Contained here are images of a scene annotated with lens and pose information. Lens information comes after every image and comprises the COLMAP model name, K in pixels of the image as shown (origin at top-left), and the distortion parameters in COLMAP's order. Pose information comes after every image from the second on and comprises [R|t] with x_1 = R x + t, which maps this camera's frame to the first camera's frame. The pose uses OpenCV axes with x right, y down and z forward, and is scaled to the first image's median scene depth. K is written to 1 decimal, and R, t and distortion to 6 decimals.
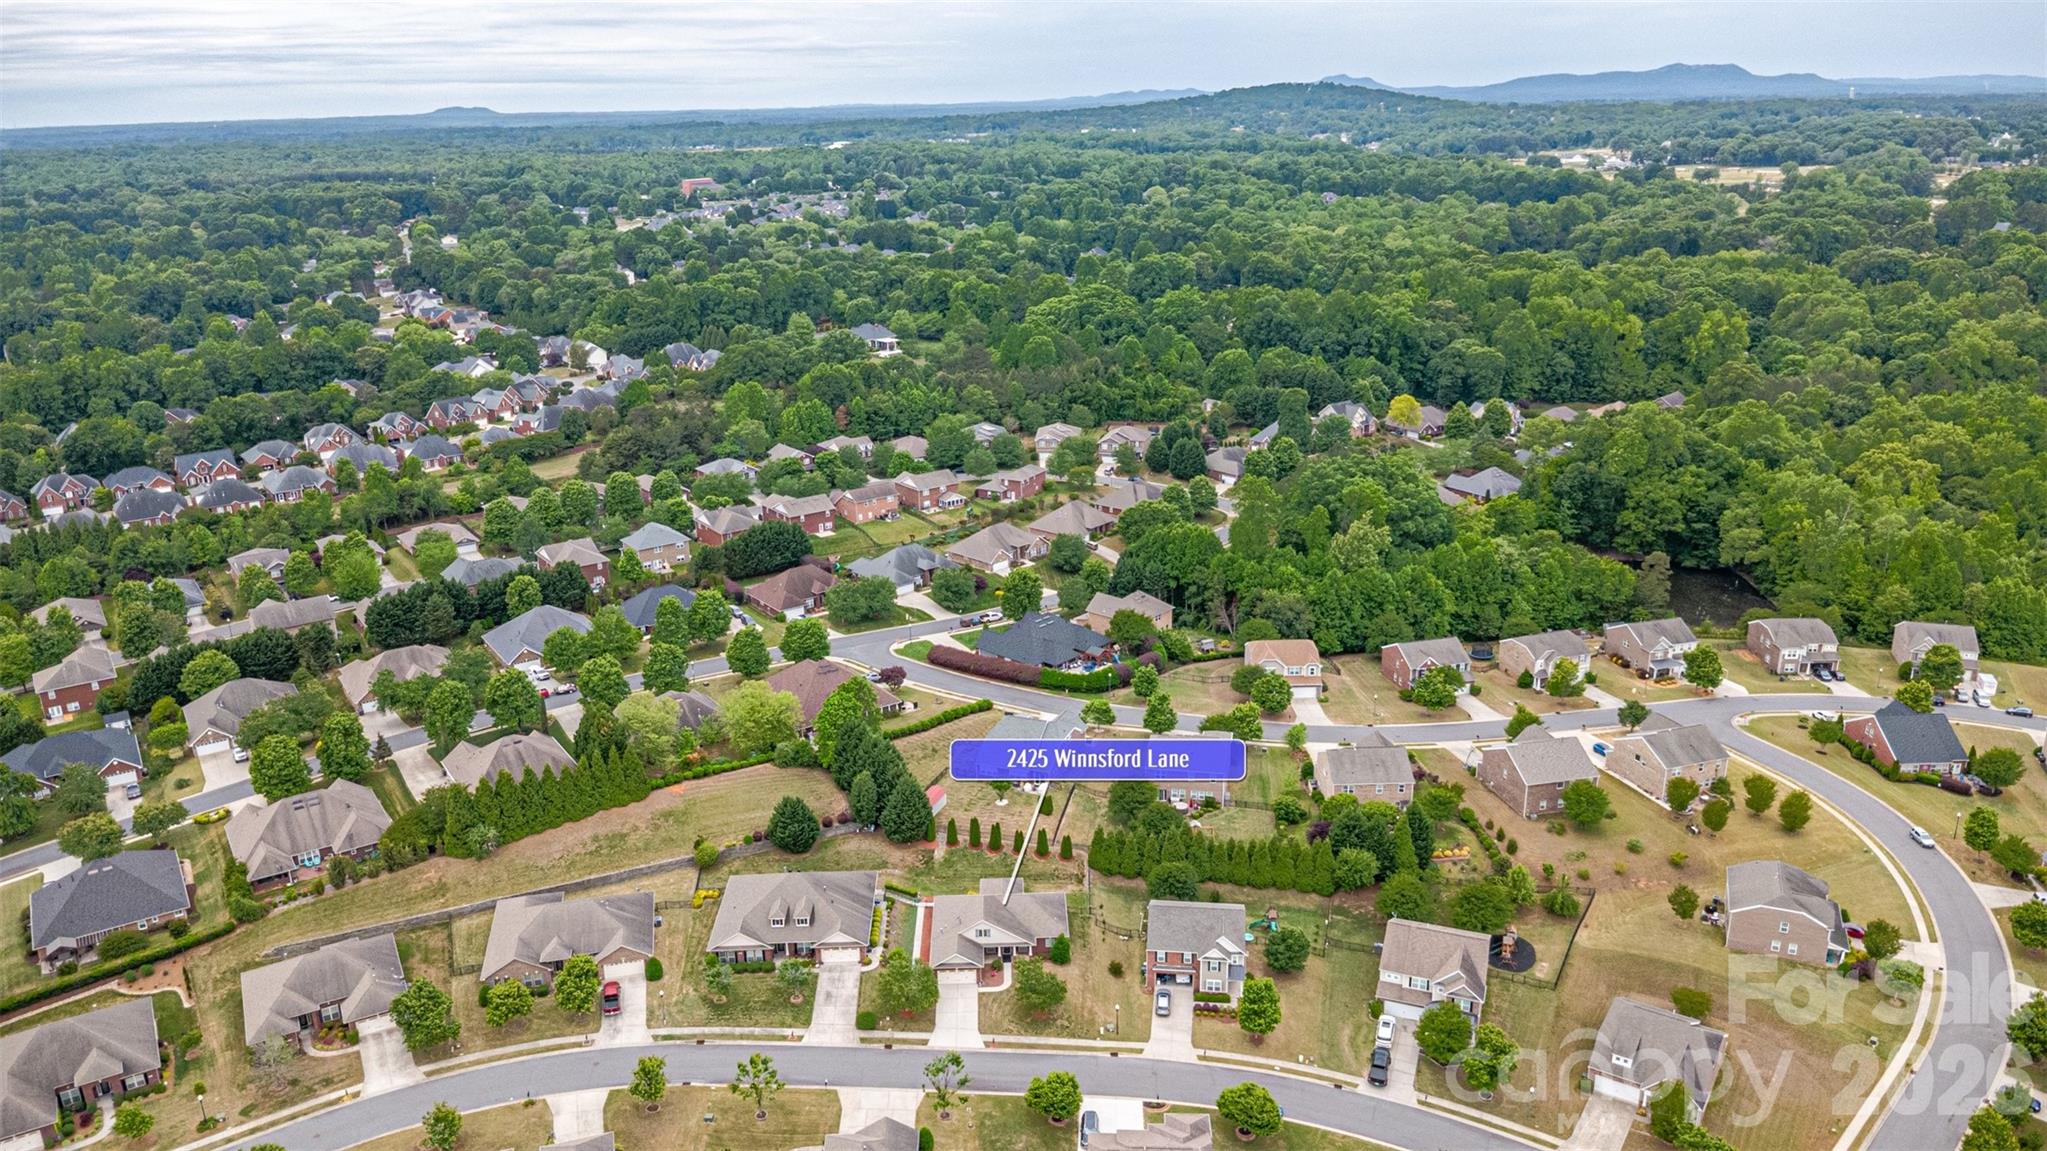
lens RADIAL K [[1443.2, 0, 1023.5], [0, 1443.2, 575.5], [0, 0, 1]] dist [0.006056, 0.005378]
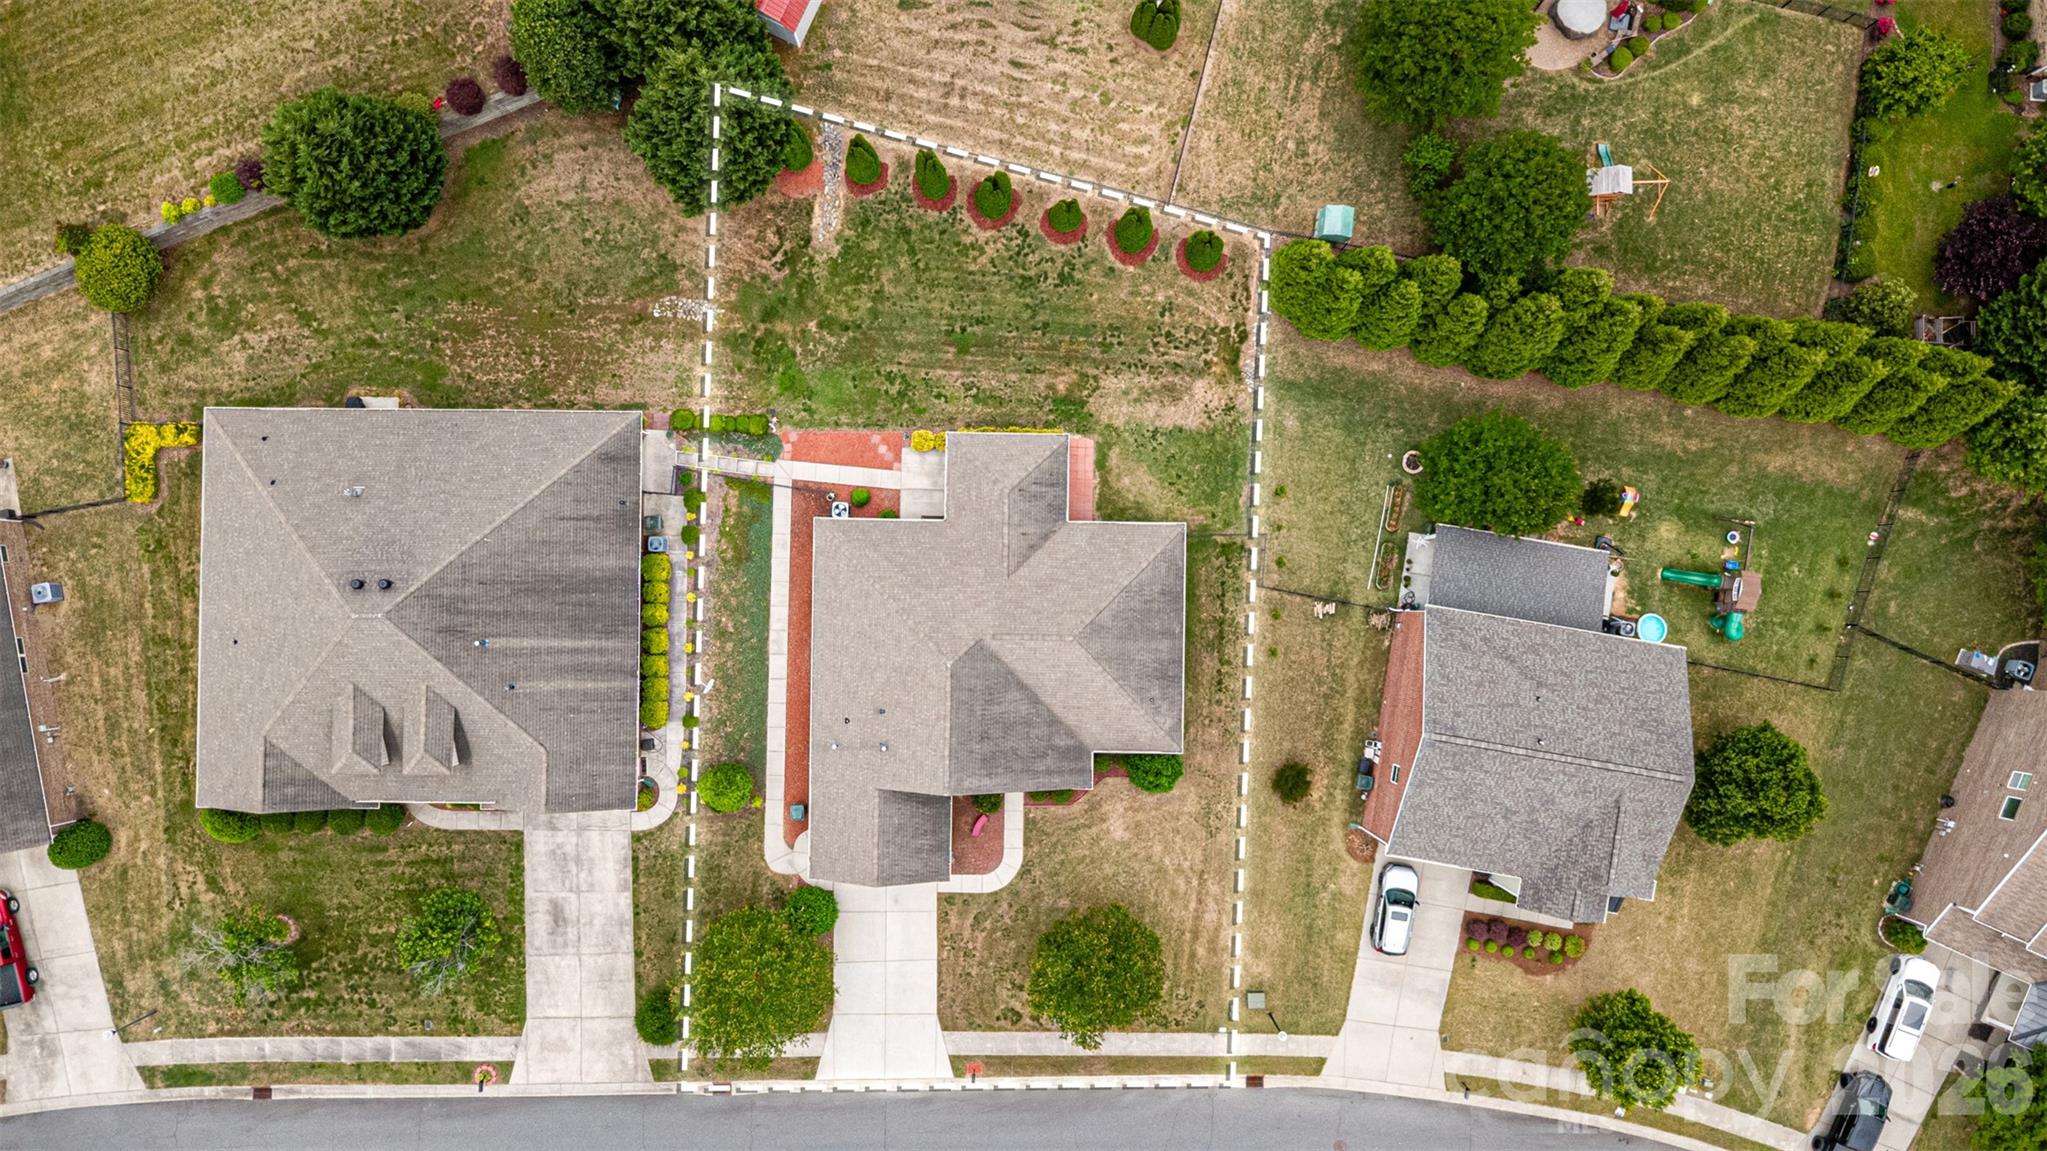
lens RADIAL K [[1429.8, 0, 1023.5], [0, 1429.8, 575.5], [0, 0, 1]] dist [0.043725, -0.065893]
pose [[0.999130, 0.036657, 0.019902, -0.019567], [-0.030977, 0.332558, 0.942574, -0.116711], [0.027933, -0.942370, 0.333404, 0.981382]]
